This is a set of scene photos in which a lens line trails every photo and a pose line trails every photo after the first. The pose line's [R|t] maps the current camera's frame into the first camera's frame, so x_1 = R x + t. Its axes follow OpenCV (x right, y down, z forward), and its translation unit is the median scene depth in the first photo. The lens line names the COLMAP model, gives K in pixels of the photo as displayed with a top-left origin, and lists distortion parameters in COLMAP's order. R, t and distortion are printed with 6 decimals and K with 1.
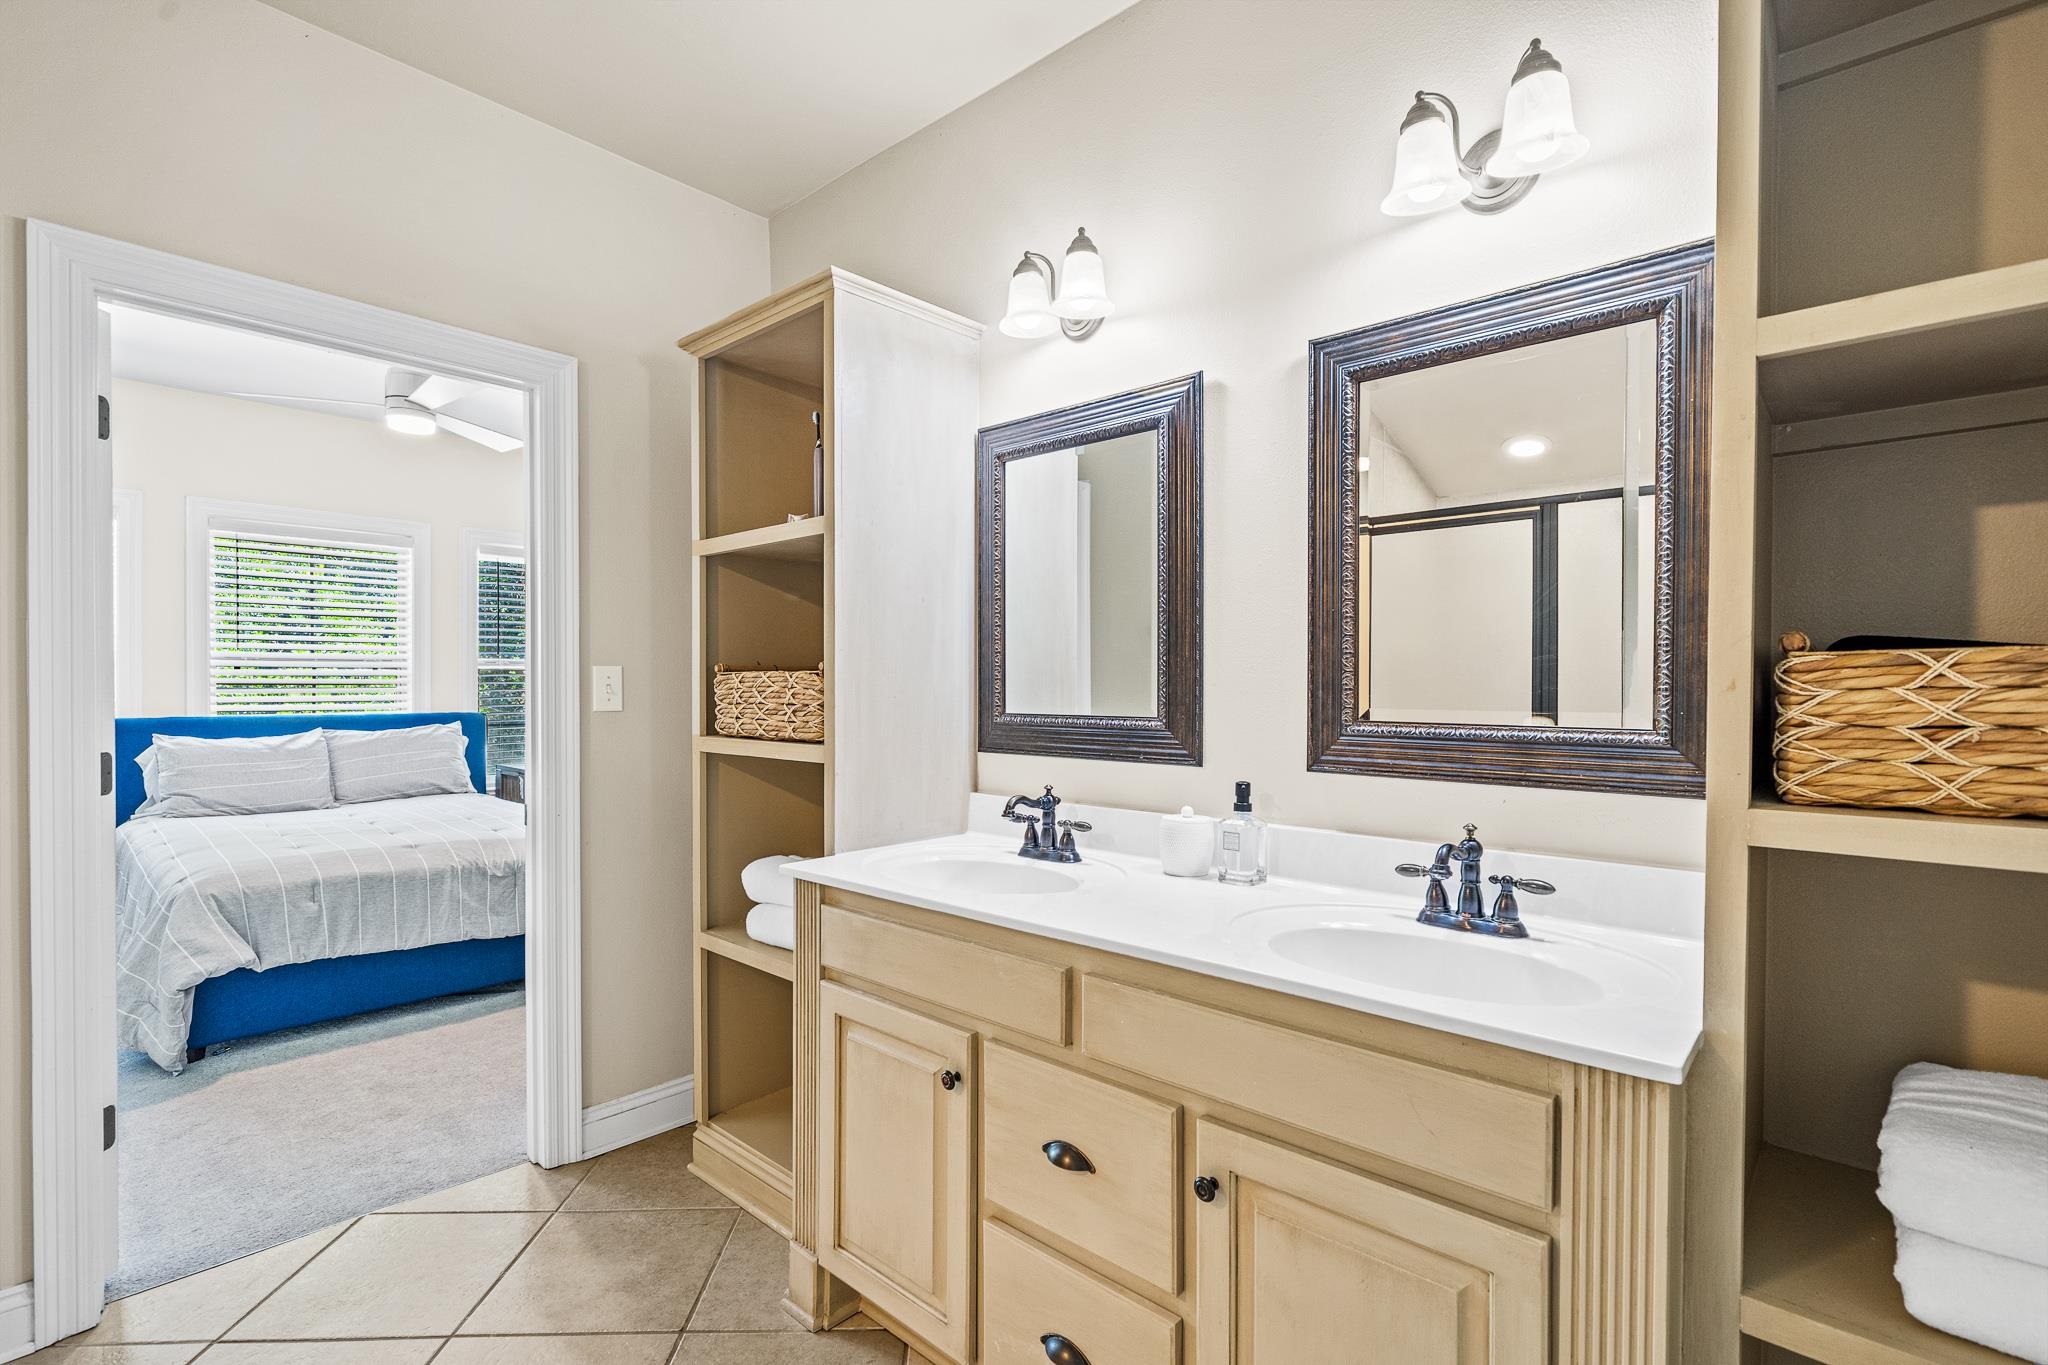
lens RADIAL K [[943.8, 0, 1021.3], [0, 943.8, 691.6], [0, 0, 1]] dist [0.004684, -0.001314]
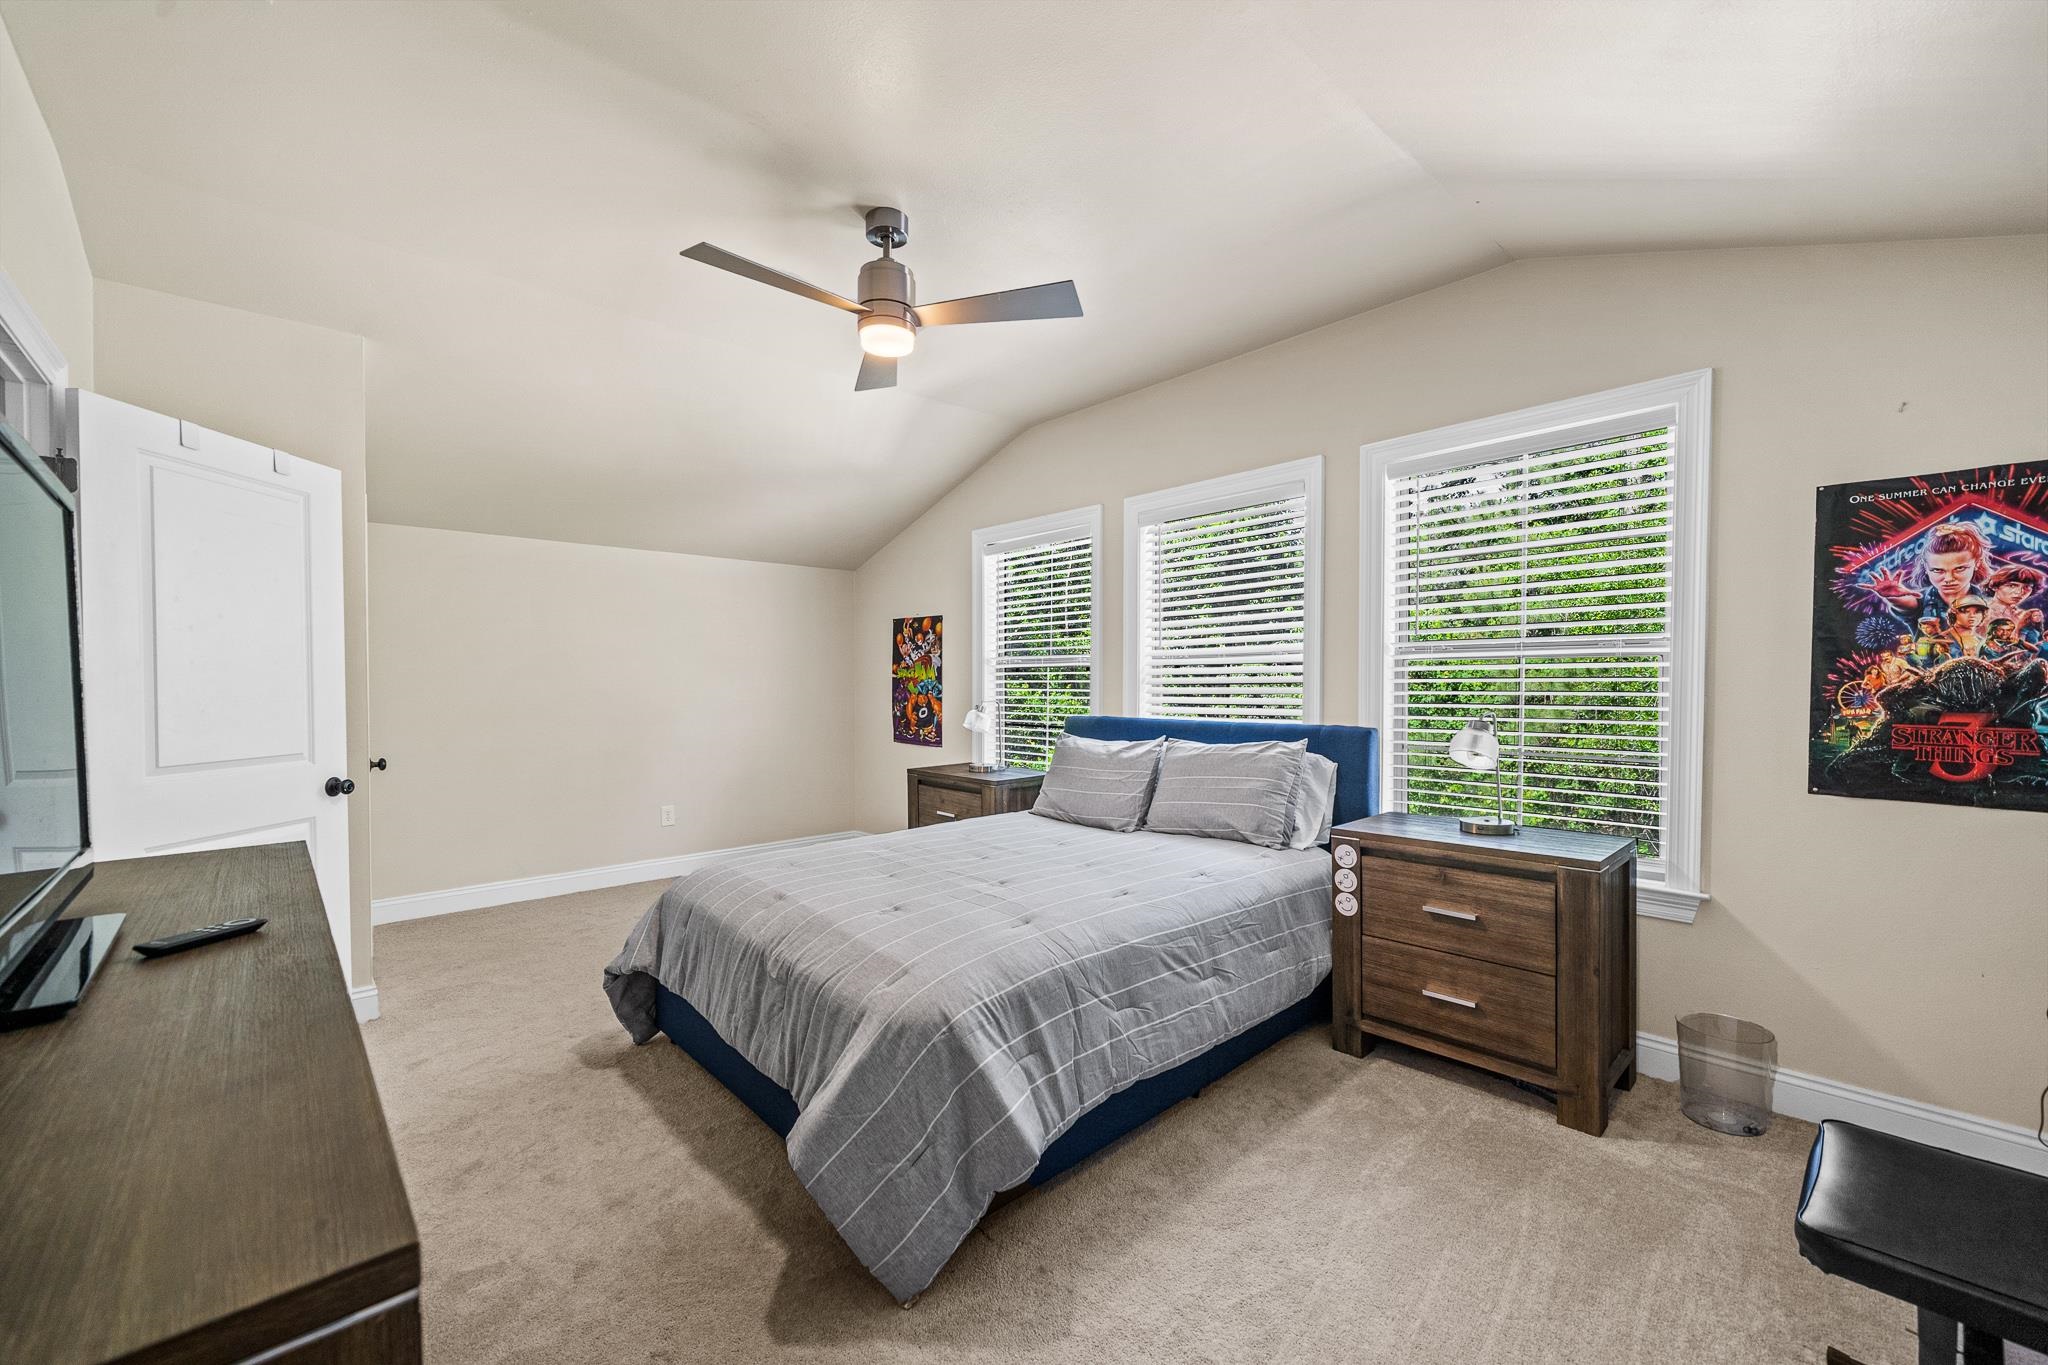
lens RADIAL K [[811.3, 0, 1020.9], [0, 811.3, 689.8], [0, 0, 1]] dist [0.000996, 0.000184]
pose [[-0.084746, 0.008642, -0.996365, -0.000386], [0.002687, 0.999961, 0.008444, -0.009667], [0.996399, -0.001961, -0.084766, 0.919788]]
